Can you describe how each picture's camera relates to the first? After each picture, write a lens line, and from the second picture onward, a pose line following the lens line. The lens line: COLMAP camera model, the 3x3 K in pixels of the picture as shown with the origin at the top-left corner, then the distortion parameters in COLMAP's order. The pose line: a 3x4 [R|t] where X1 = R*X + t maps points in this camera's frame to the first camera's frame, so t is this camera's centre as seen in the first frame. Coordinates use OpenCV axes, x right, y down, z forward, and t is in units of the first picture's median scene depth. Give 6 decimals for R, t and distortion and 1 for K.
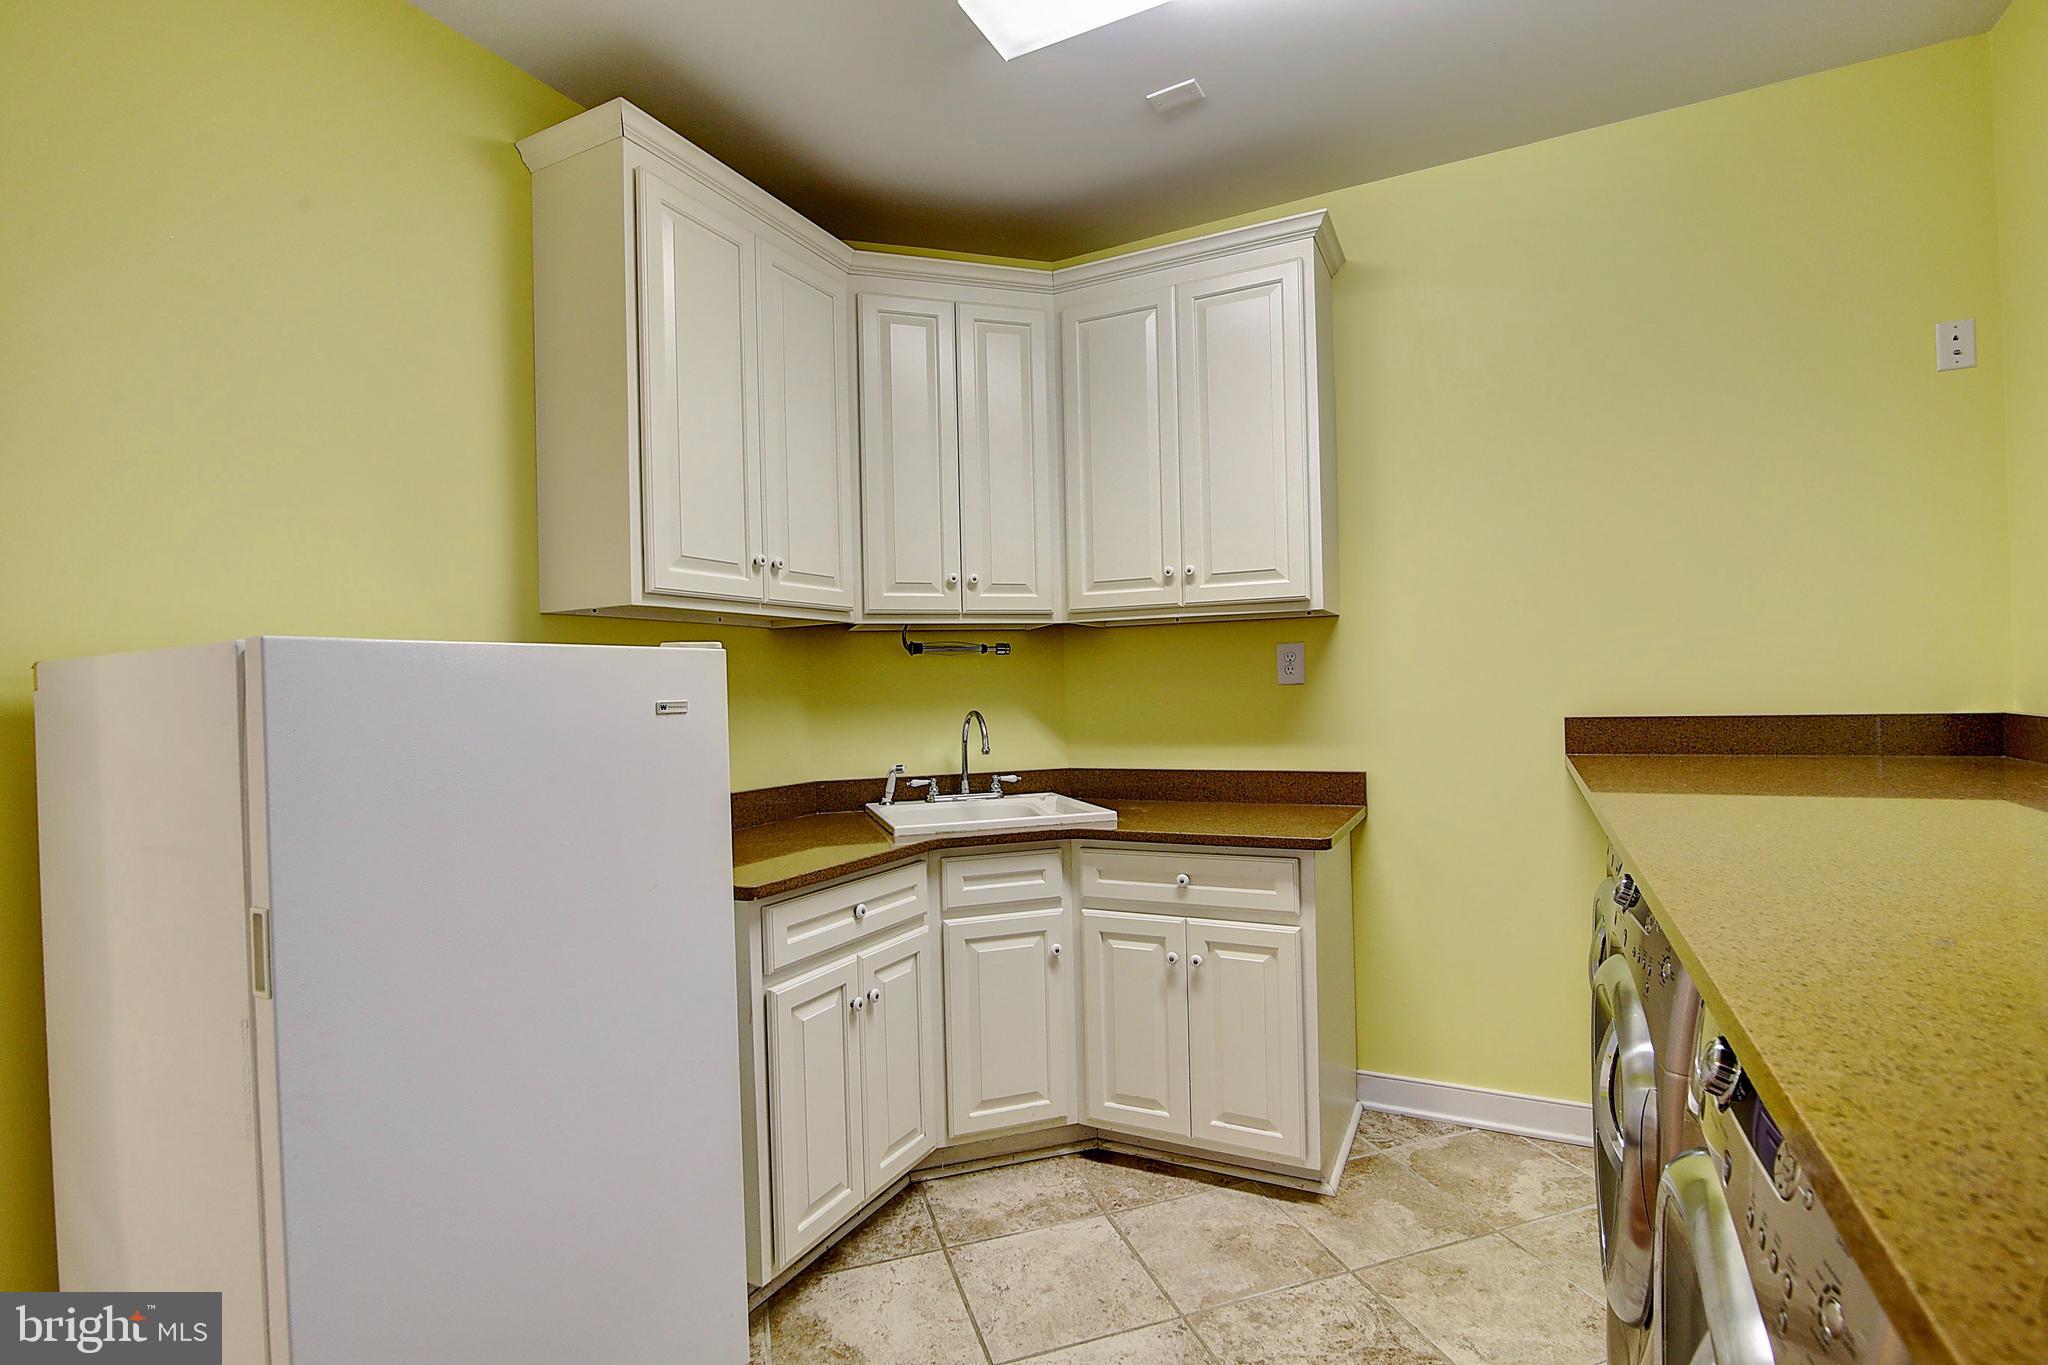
lens RADIAL K [[953.3, 0, 1030.3], [0, 953.3, 691.2], [0, 0, 1]] dist [-0.020299, 0.000901]
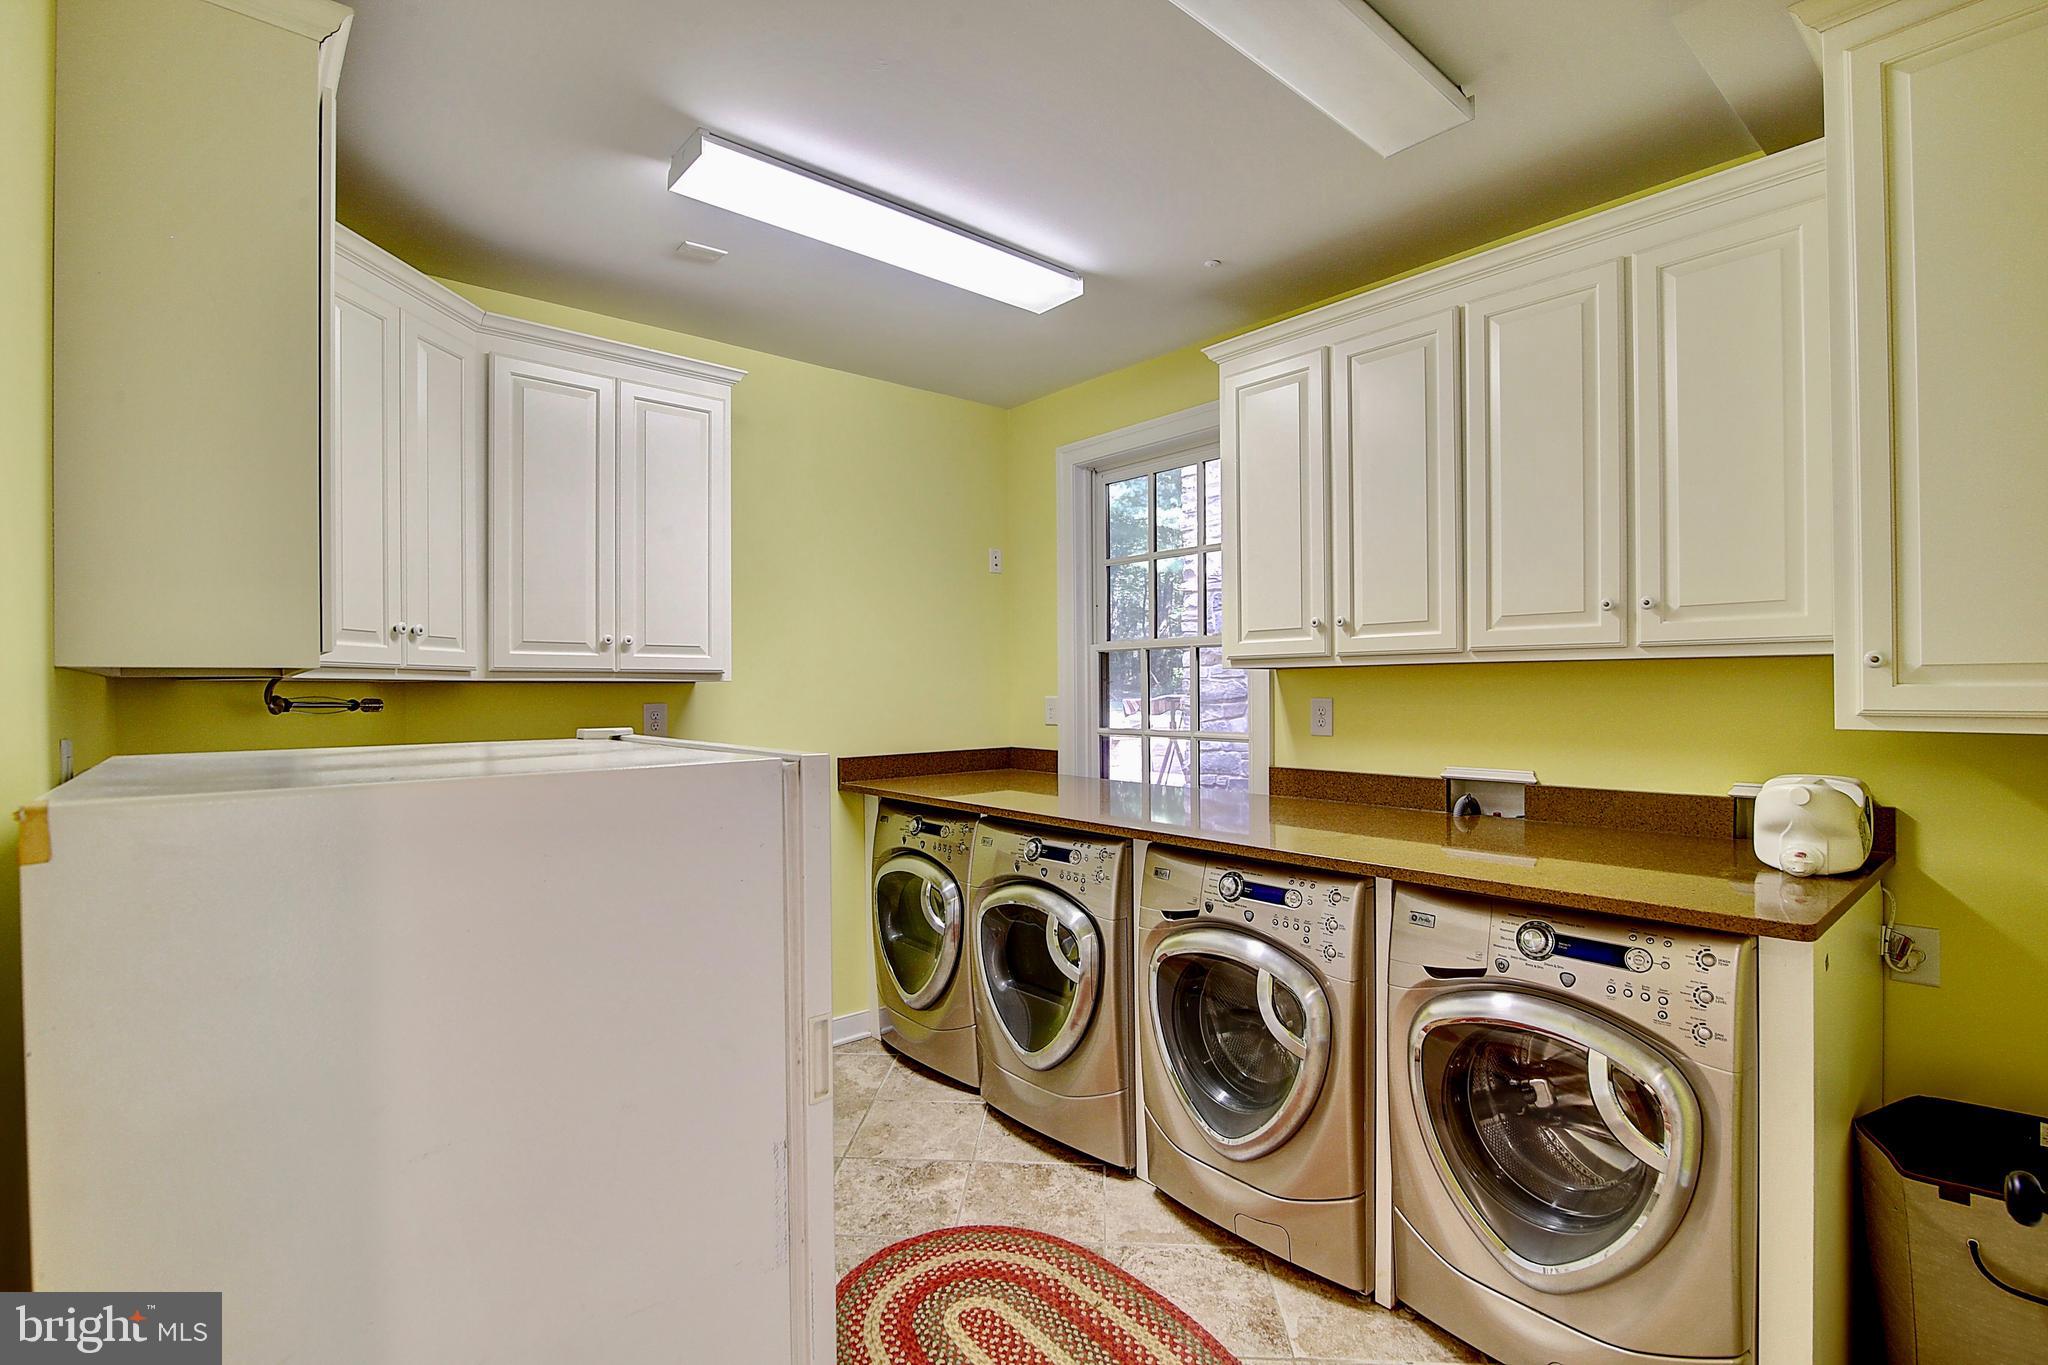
lens RADIAL K [[953.3, 0, 1030.3], [0, 953.3, 691.2], [0, 0, 1]] dist [-0.020299, 0.000901]
pose [[0.365984, 0.018502, 0.930437, -0.690516], [0.002757, 0.999776, -0.020965, -0.043198], [-0.930617, 0.010238, 0.365851, 0.160714]]
